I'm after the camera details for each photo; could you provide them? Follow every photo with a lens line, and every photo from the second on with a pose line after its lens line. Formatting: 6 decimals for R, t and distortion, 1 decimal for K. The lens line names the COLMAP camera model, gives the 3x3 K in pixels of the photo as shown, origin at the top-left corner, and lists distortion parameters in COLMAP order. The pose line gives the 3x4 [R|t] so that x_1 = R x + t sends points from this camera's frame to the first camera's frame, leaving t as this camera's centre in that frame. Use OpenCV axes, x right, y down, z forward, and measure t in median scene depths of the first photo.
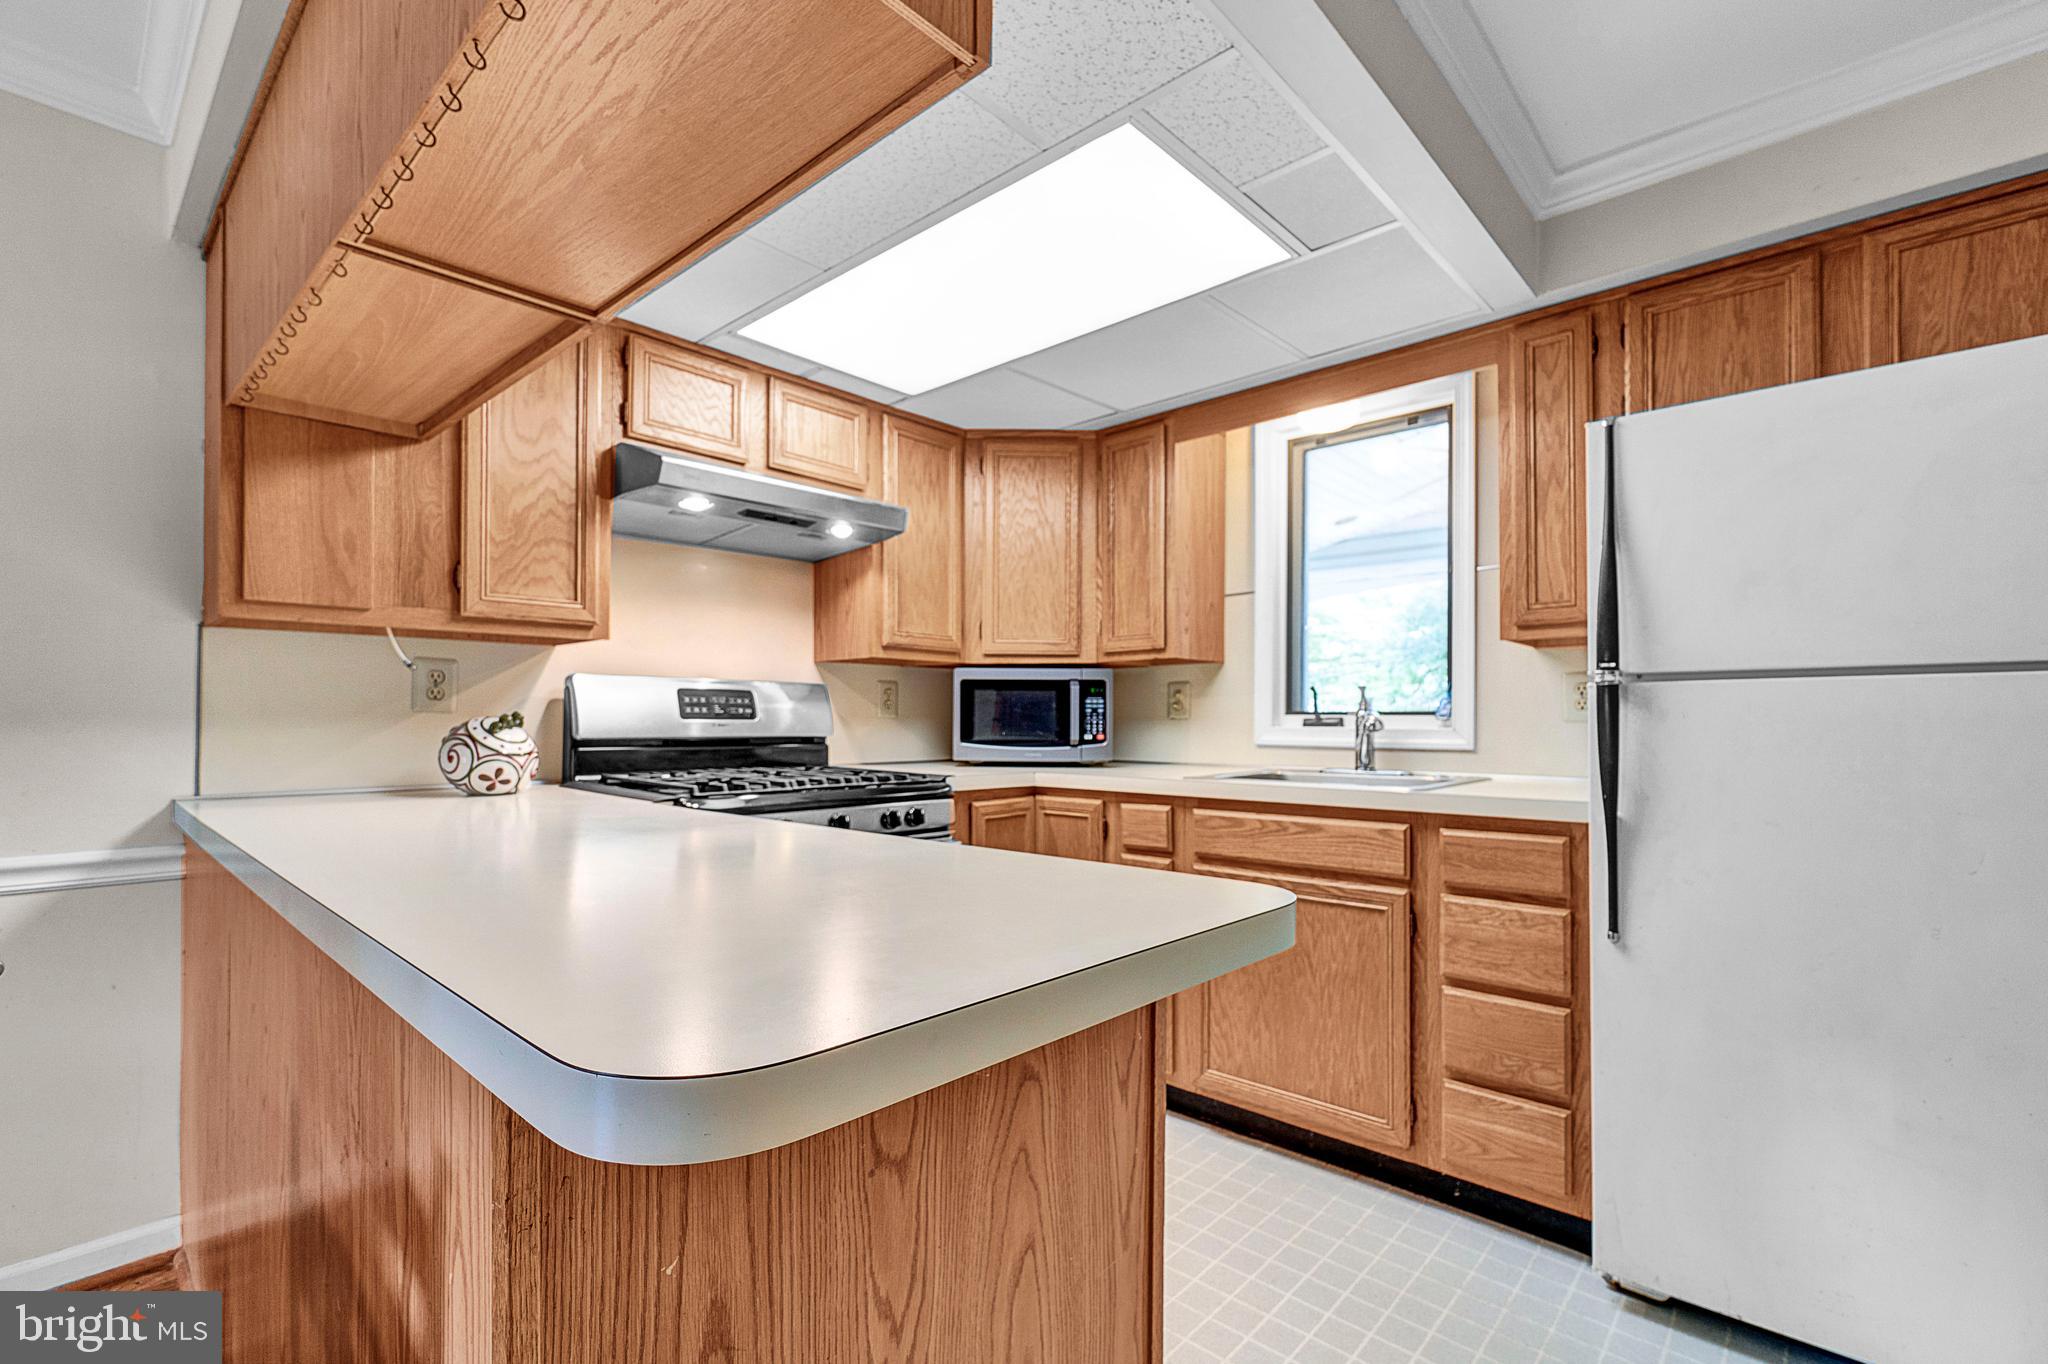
lens RADIAL K [[875.9, 0, 1042.8], [0, 875.9, 715.7], [0, 0, 1]] dist [-0.000283, -0.000383]
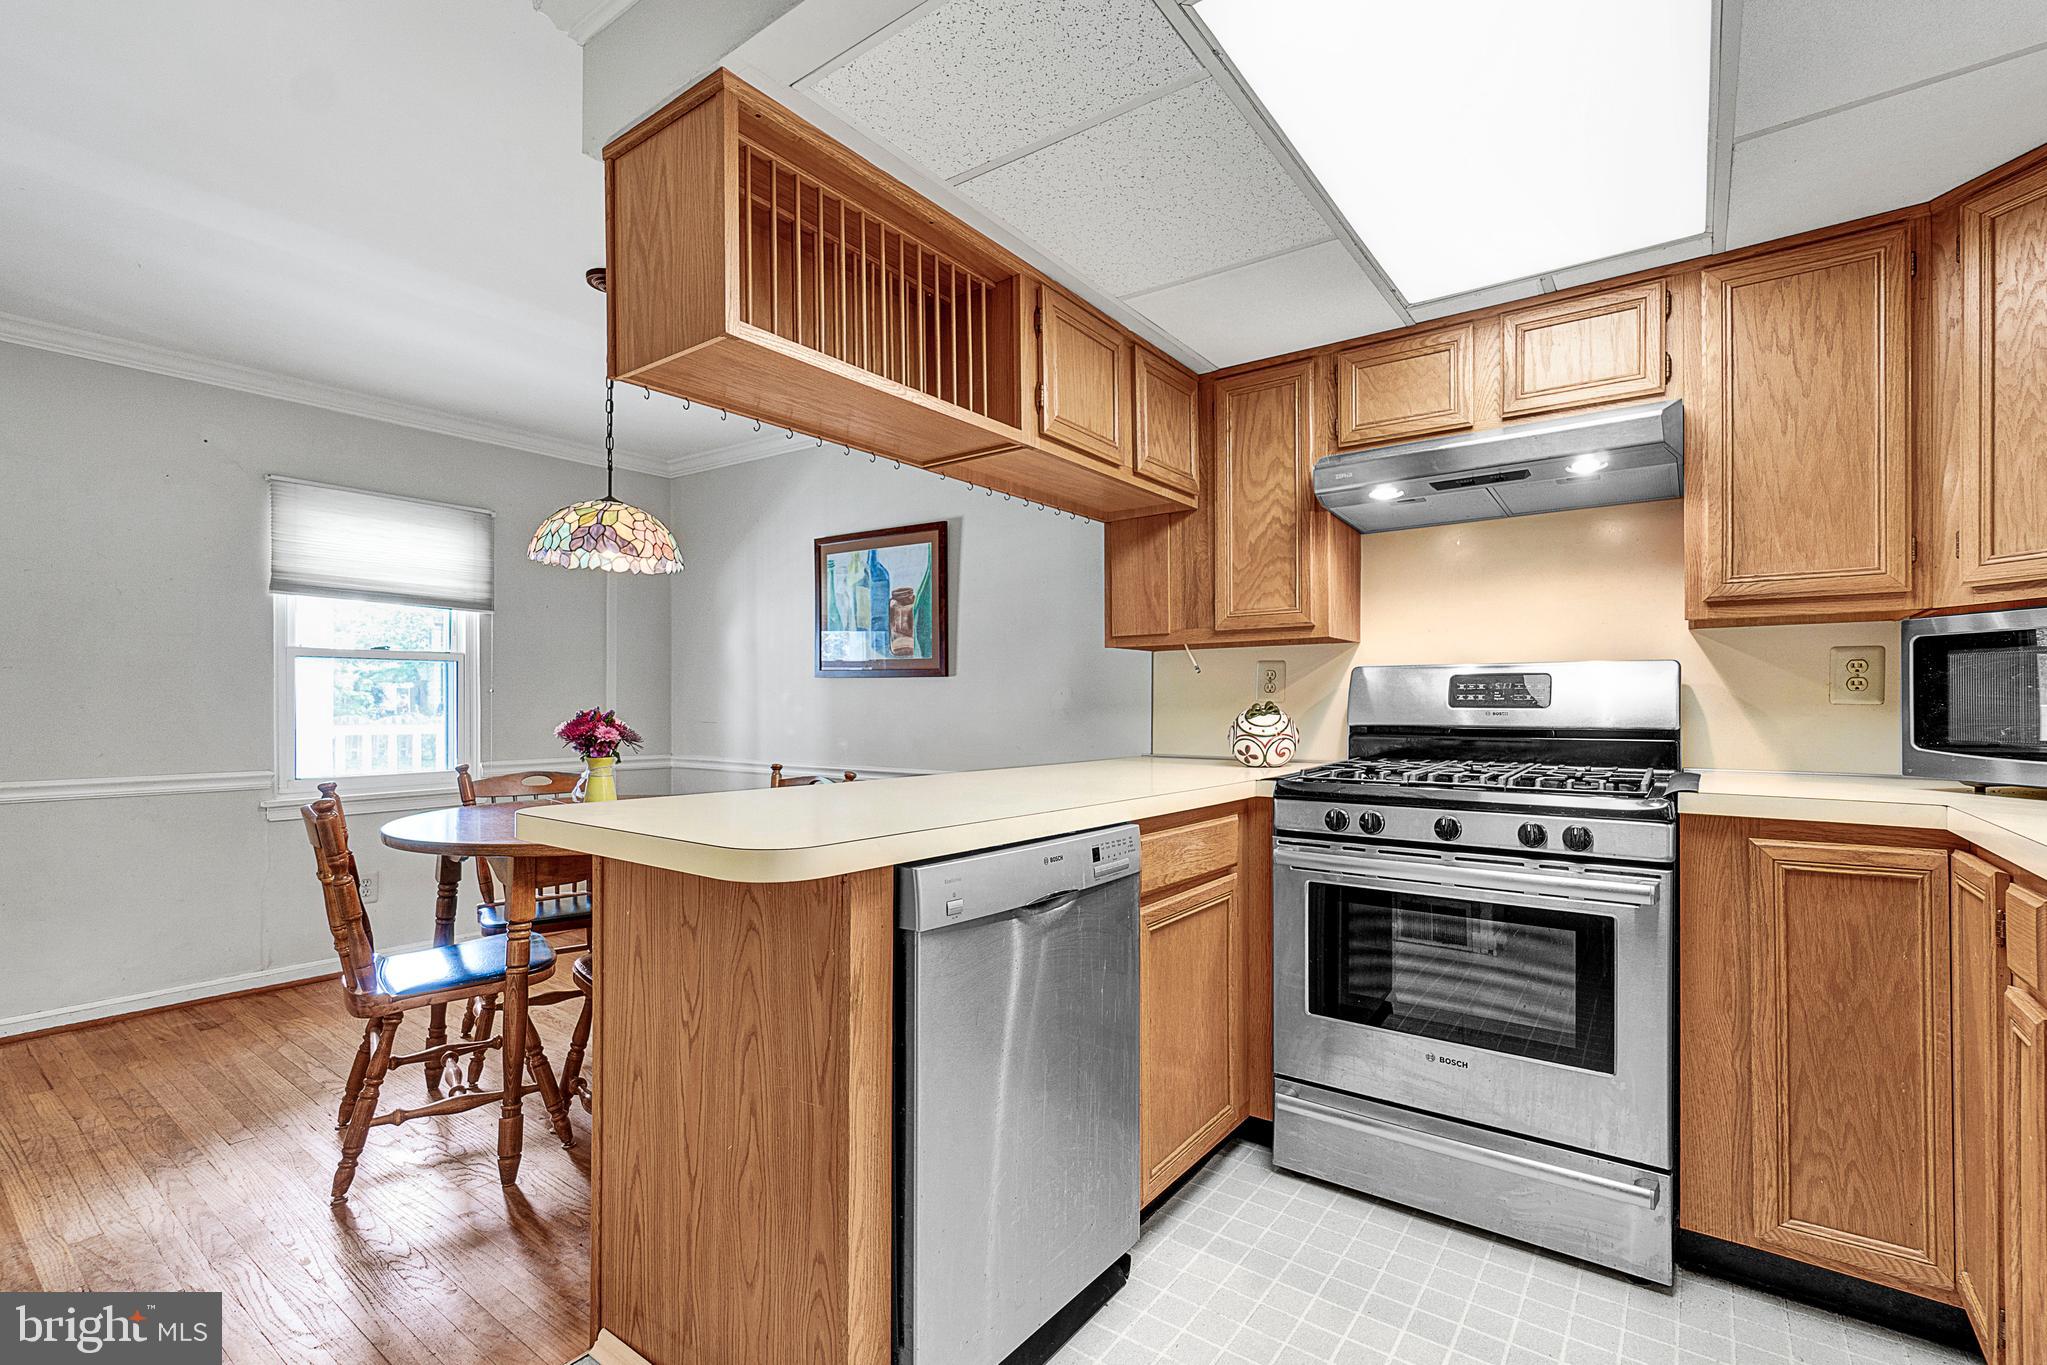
lens RADIAL K [[954.9, 0, 1023.5], [0, 954.9, 682.5], [0, 0, 1]] dist [0.009538, 0.000290]
pose [[0.102588, -0.025974, -0.994385, 0.712667], [0.006434, 0.999655, -0.025448, 0.000752], [0.994703, -0.003787, 0.102719, 0.514978]]
